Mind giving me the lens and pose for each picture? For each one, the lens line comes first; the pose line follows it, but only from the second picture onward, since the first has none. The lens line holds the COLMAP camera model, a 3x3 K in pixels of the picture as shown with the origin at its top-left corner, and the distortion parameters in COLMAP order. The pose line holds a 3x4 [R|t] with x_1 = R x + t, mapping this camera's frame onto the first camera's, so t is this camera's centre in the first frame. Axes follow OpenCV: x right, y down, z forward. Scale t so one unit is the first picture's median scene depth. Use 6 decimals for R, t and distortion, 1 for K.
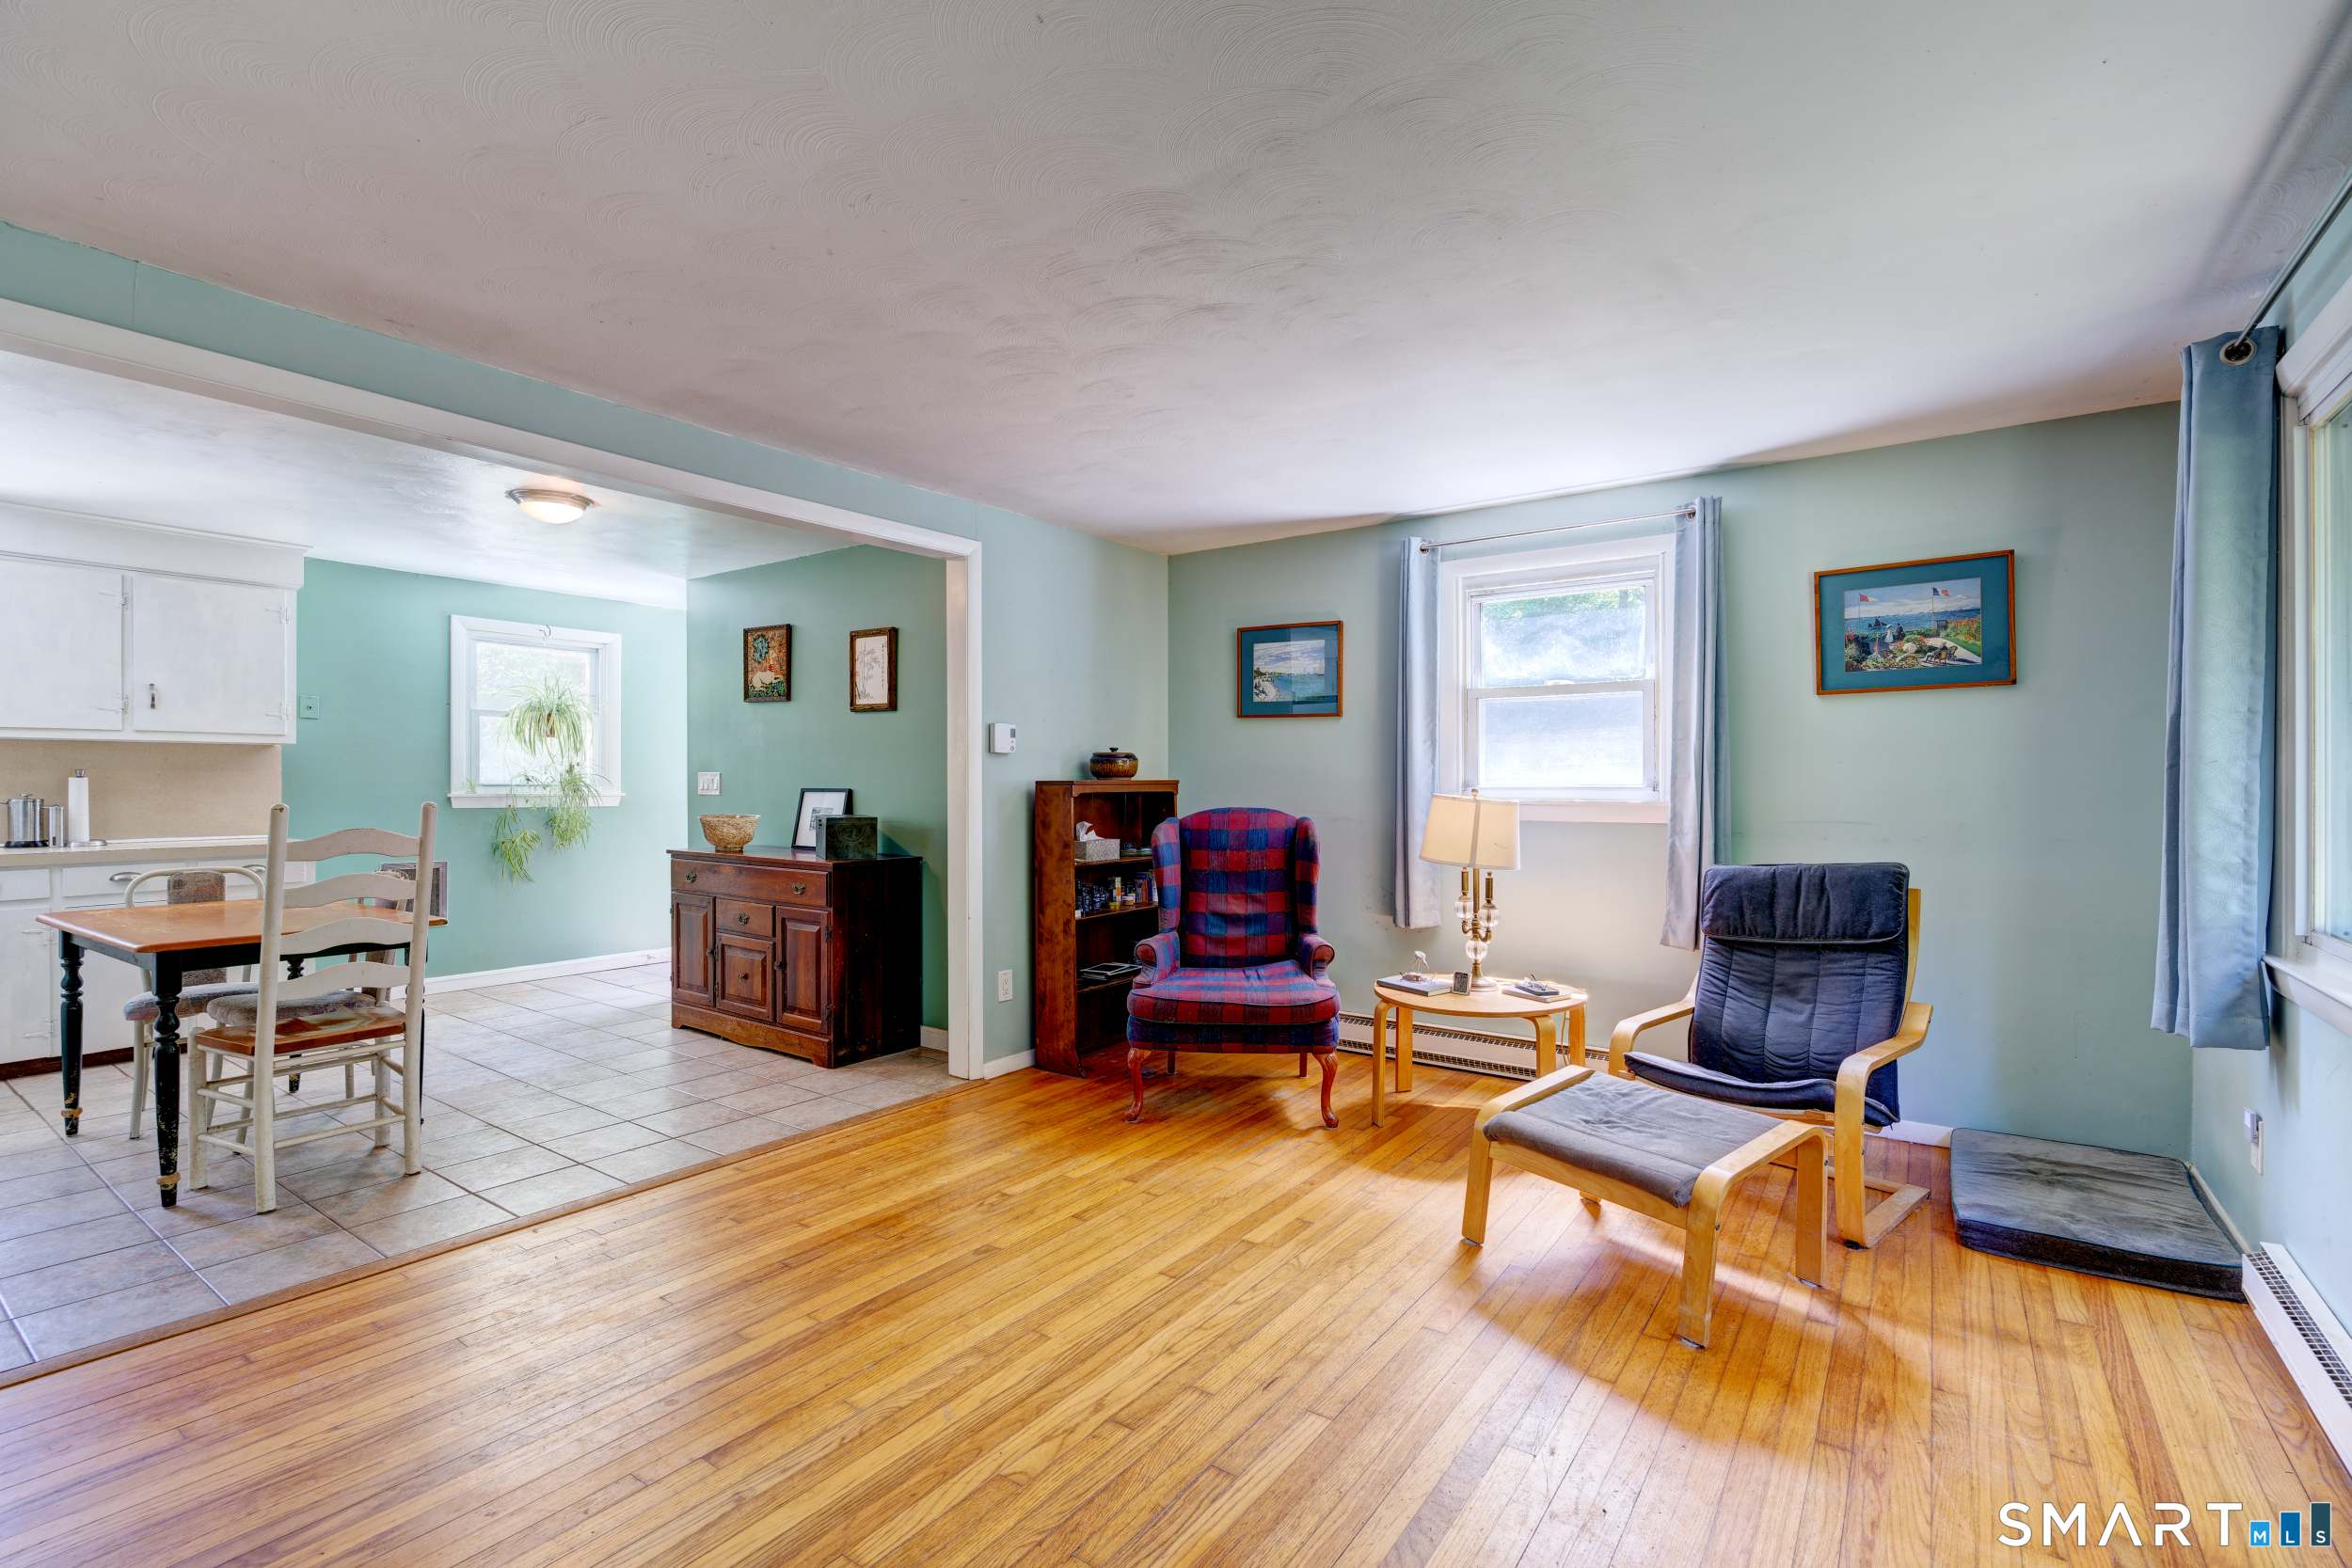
lens RADIAL K [[1060.7, 0, 1173.4], [0, 1060.7, 781.1], [0, 0, 1]] dist [-0.009639, 0.003051]
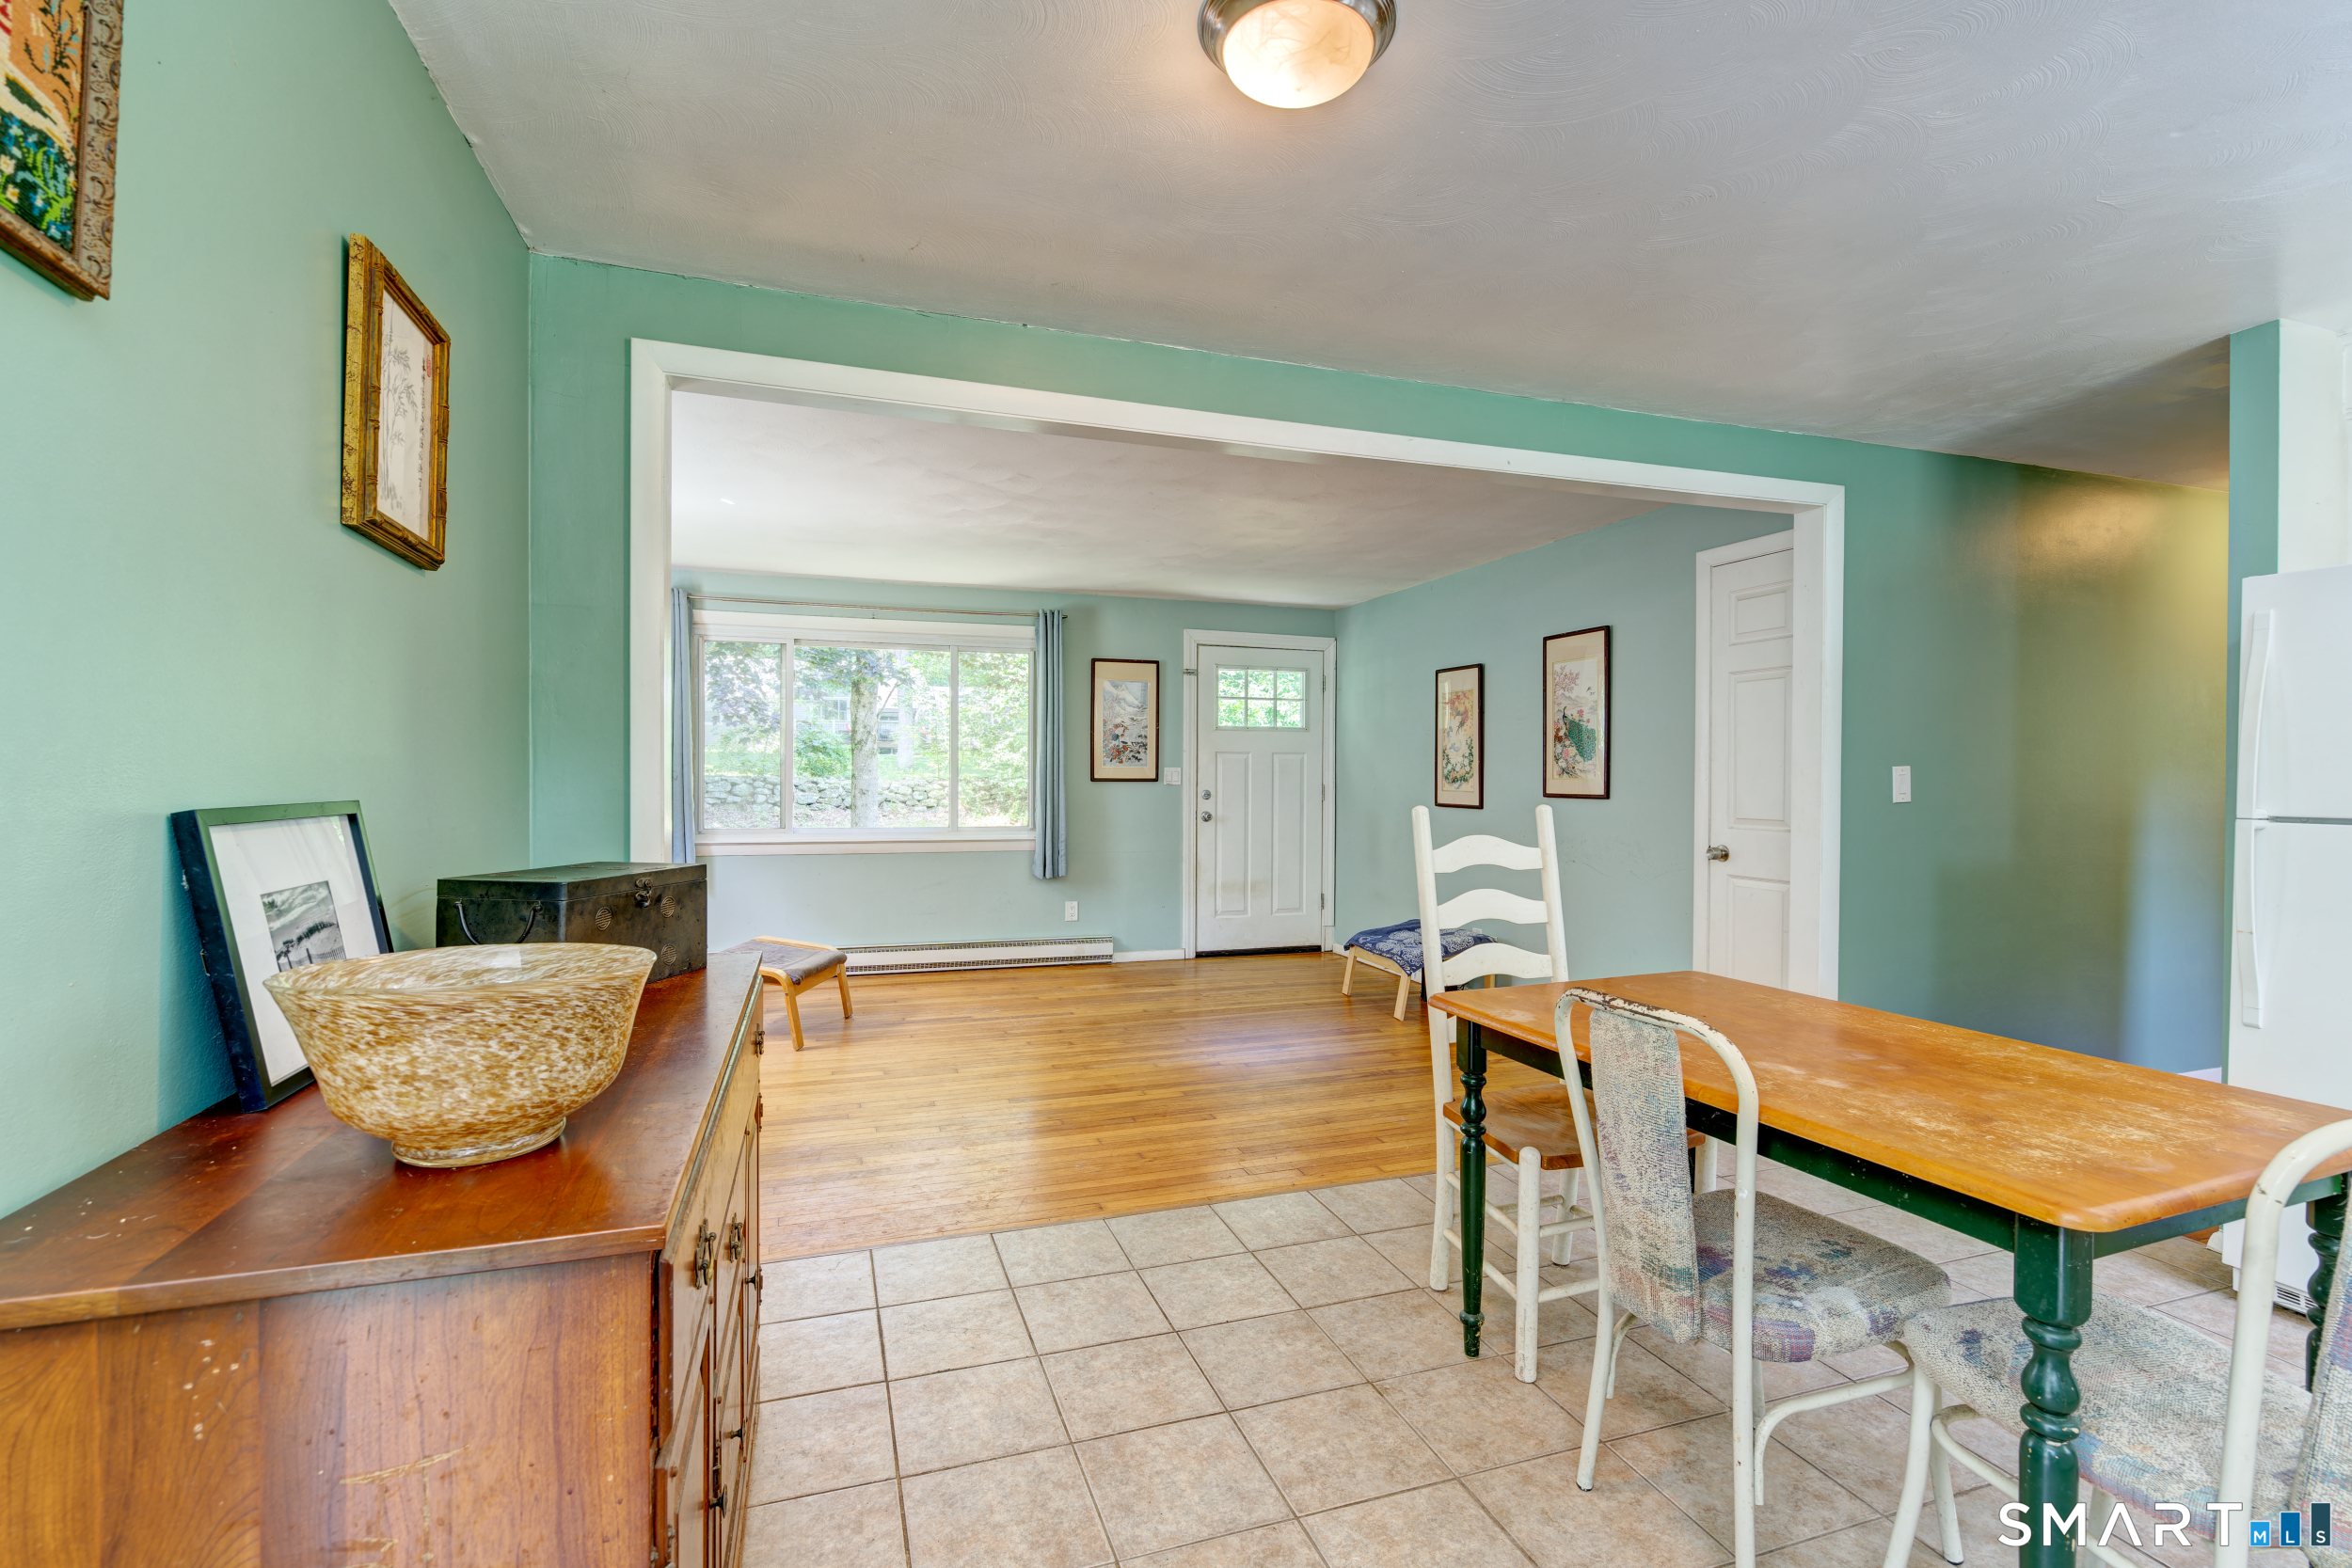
lens RADIAL K [[1060.7, 0, 1172.3], [0, 1060.7, 781.8], [0, 0, 1]] dist [-0.009639, 0.003051]
pose [[-0.816005, -0.008310, 0.577985, -0.641271], [-0.005342, 0.999962, 0.006835, -0.001209], [-0.578020, 0.002490, -0.816019, 1.102753]]
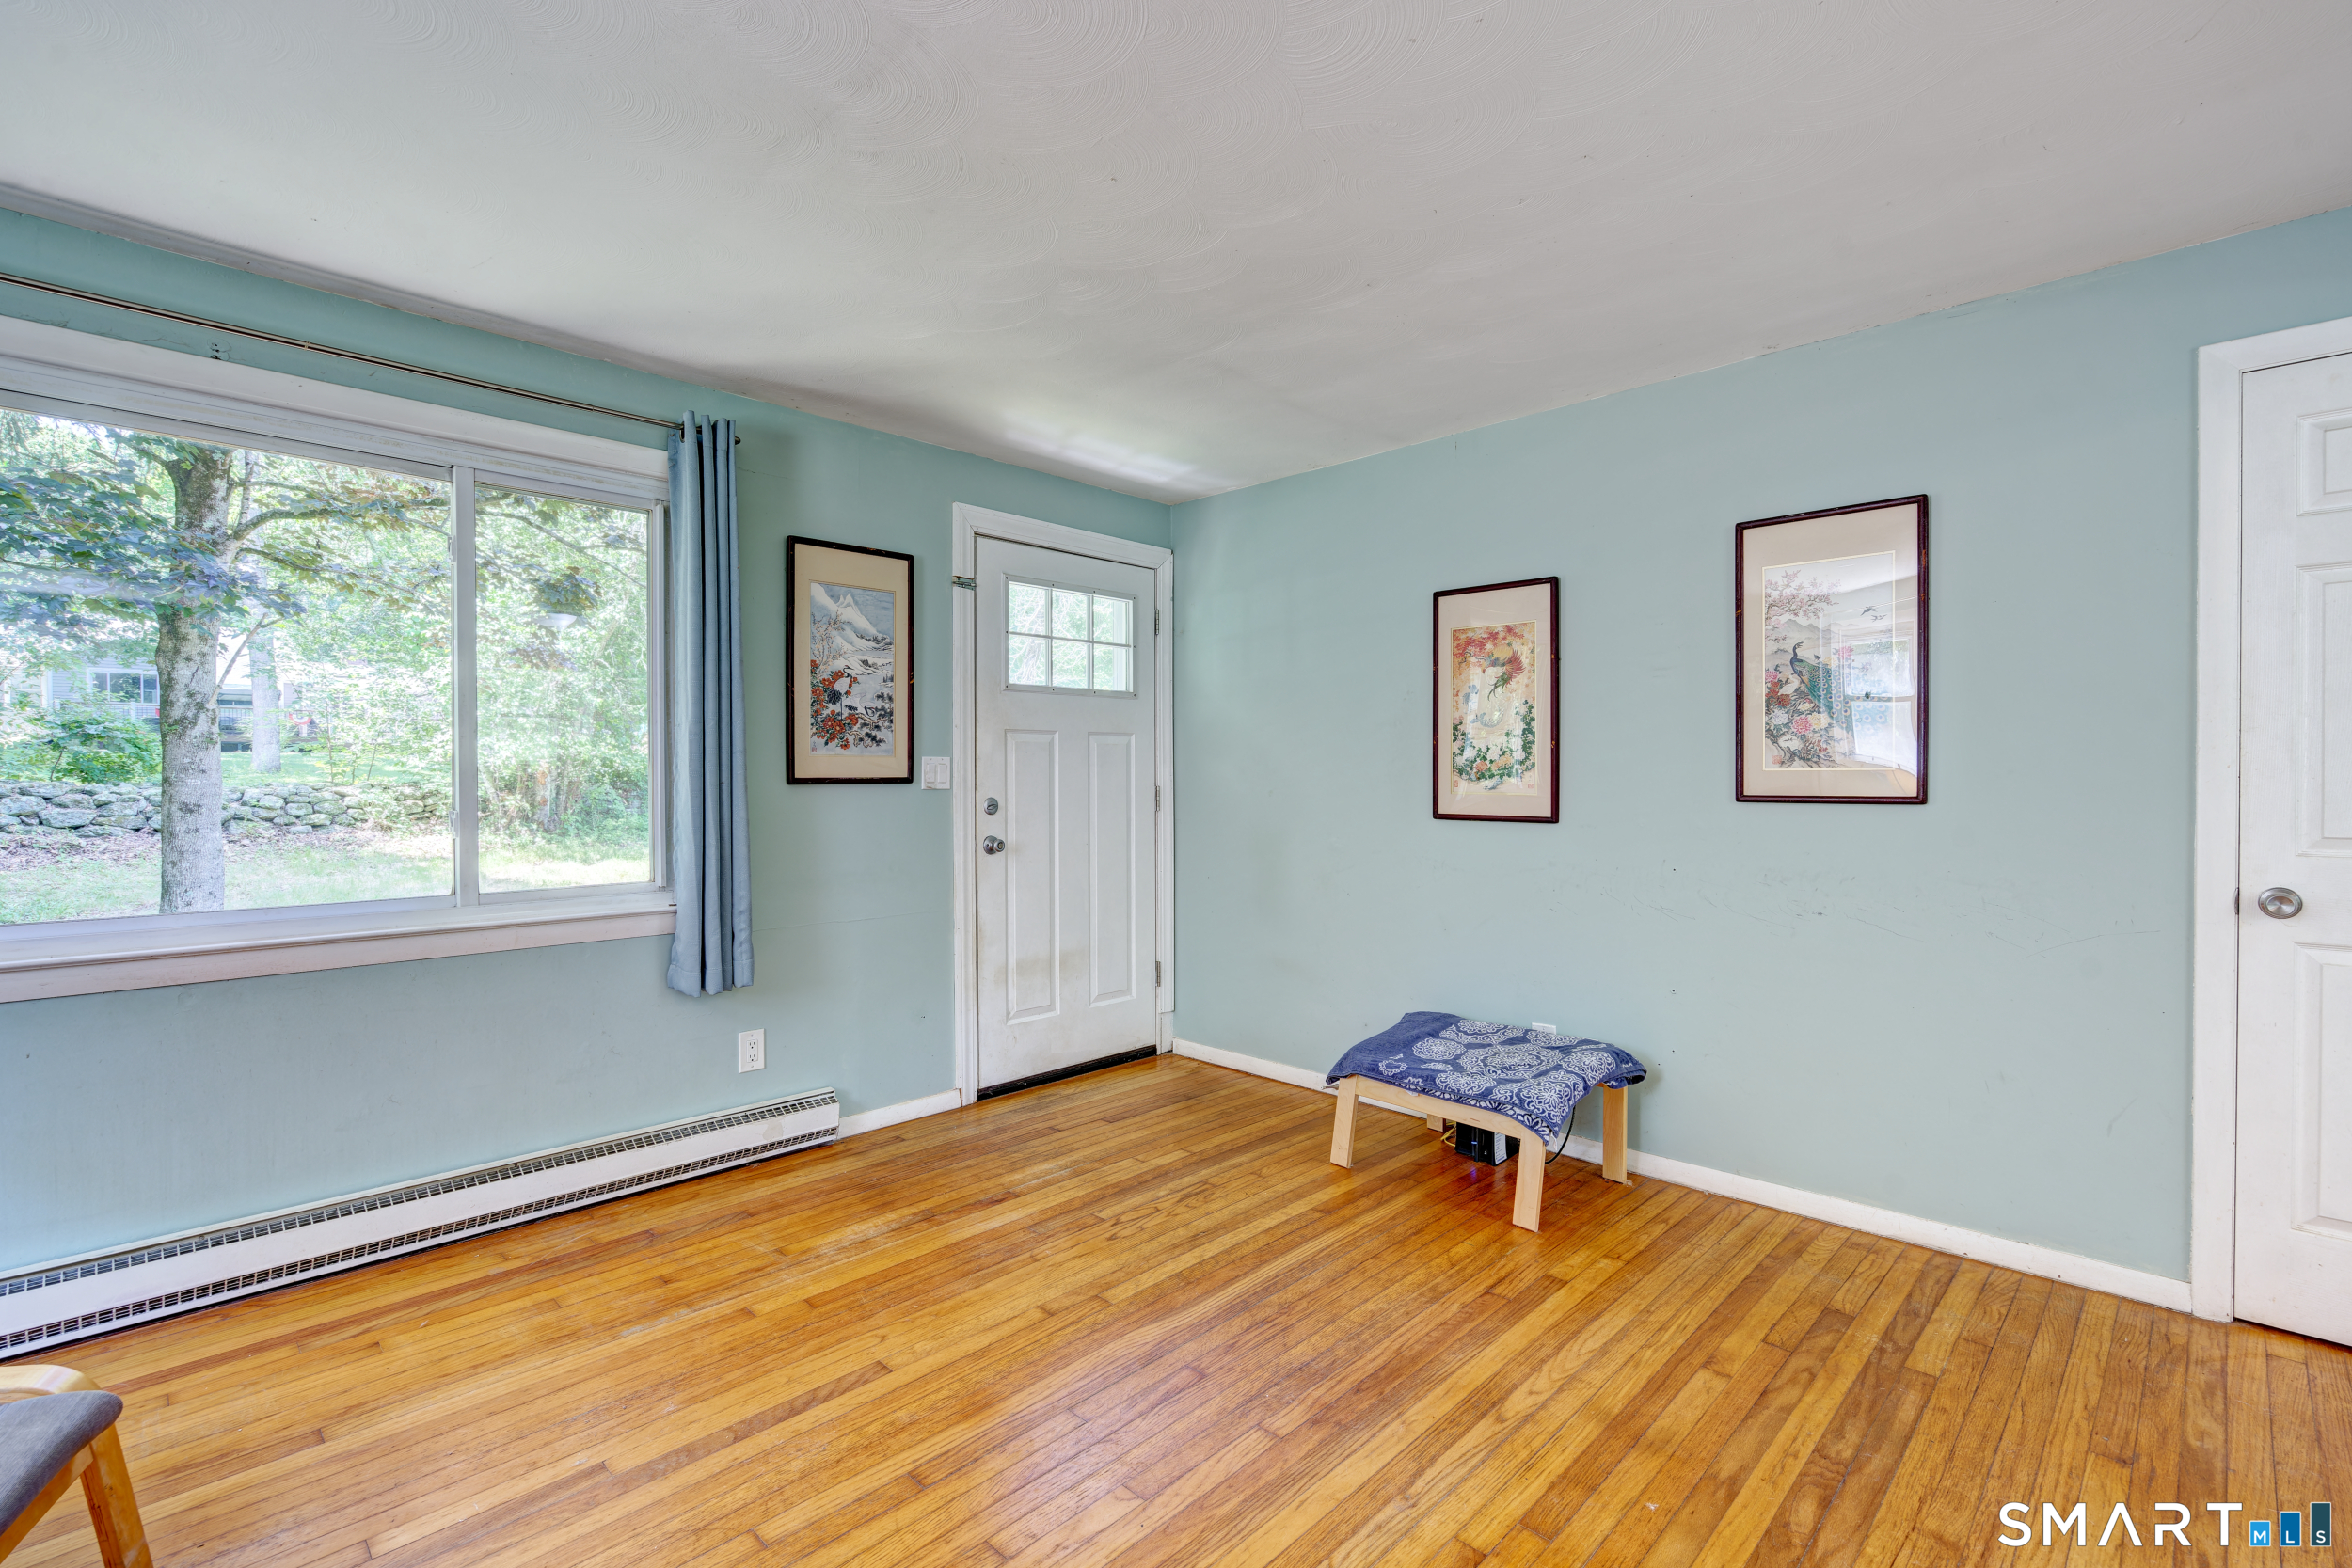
lens RADIAL K [[1060.7, 0, 1168.0], [0, 1060.7, 783.5], [0, 0, 1]] dist [-0.009639, 0.003051]
pose [[-0.988553, 0.001343, 0.150870, -0.134138], [0.002504, 0.999969, 0.007506, 0.002962], [-0.150855, 0.007797, -0.988525, 0.699959]]
